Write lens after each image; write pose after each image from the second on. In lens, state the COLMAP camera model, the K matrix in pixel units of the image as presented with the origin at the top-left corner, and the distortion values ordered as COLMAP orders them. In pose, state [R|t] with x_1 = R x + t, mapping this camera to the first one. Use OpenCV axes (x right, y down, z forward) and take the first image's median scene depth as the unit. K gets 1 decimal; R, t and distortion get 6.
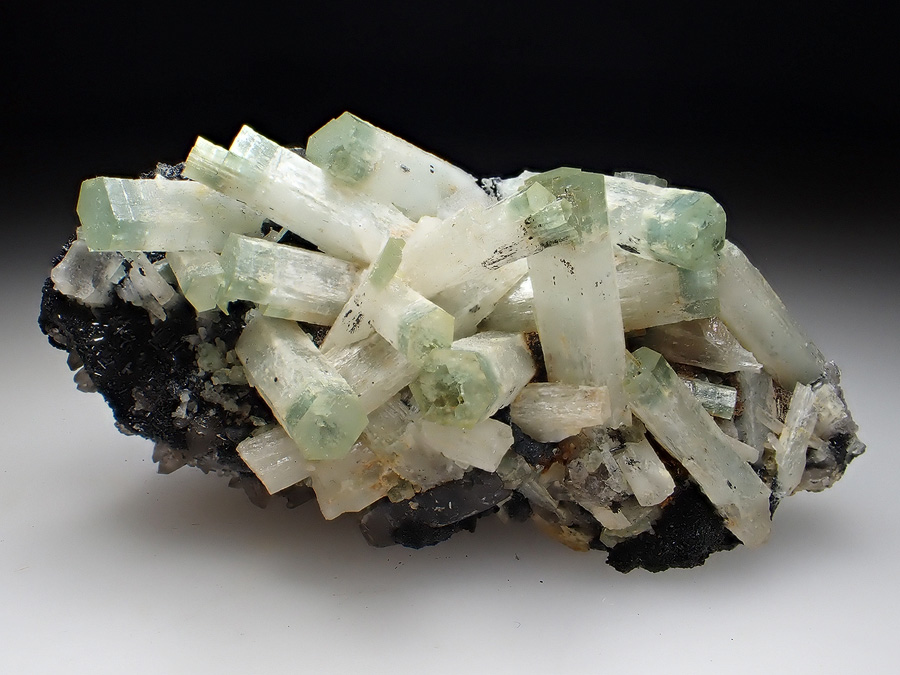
lens RADIAL K [[1008.4, 0, 449.2], [0, 1008.4, 333.3], [0, 0, 1]] dist [0.002785, 0.000000]
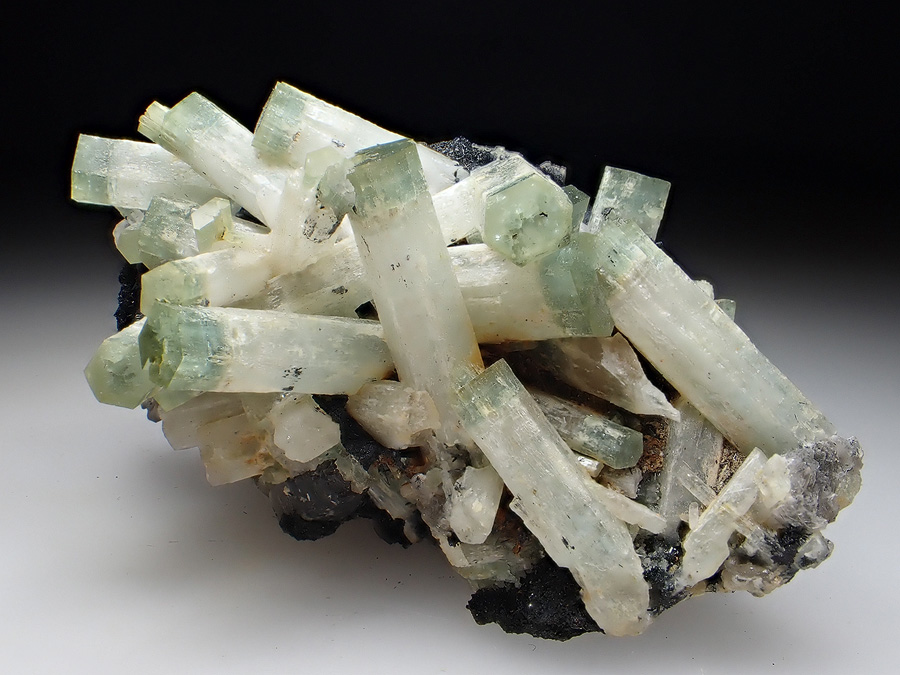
lens RADIAL K [[1008.4, 0, 449.0], [0, 1008.4, 341.1], [0, 0, 1]] dist [0.002785, 0.000000]
pose [[0.855121, 0.136617, -0.500103, 0.561698], [-0.157653, 0.987495, 0.000192, 0.005910], [0.493876, 0.078679, 0.865966, 0.239201]]
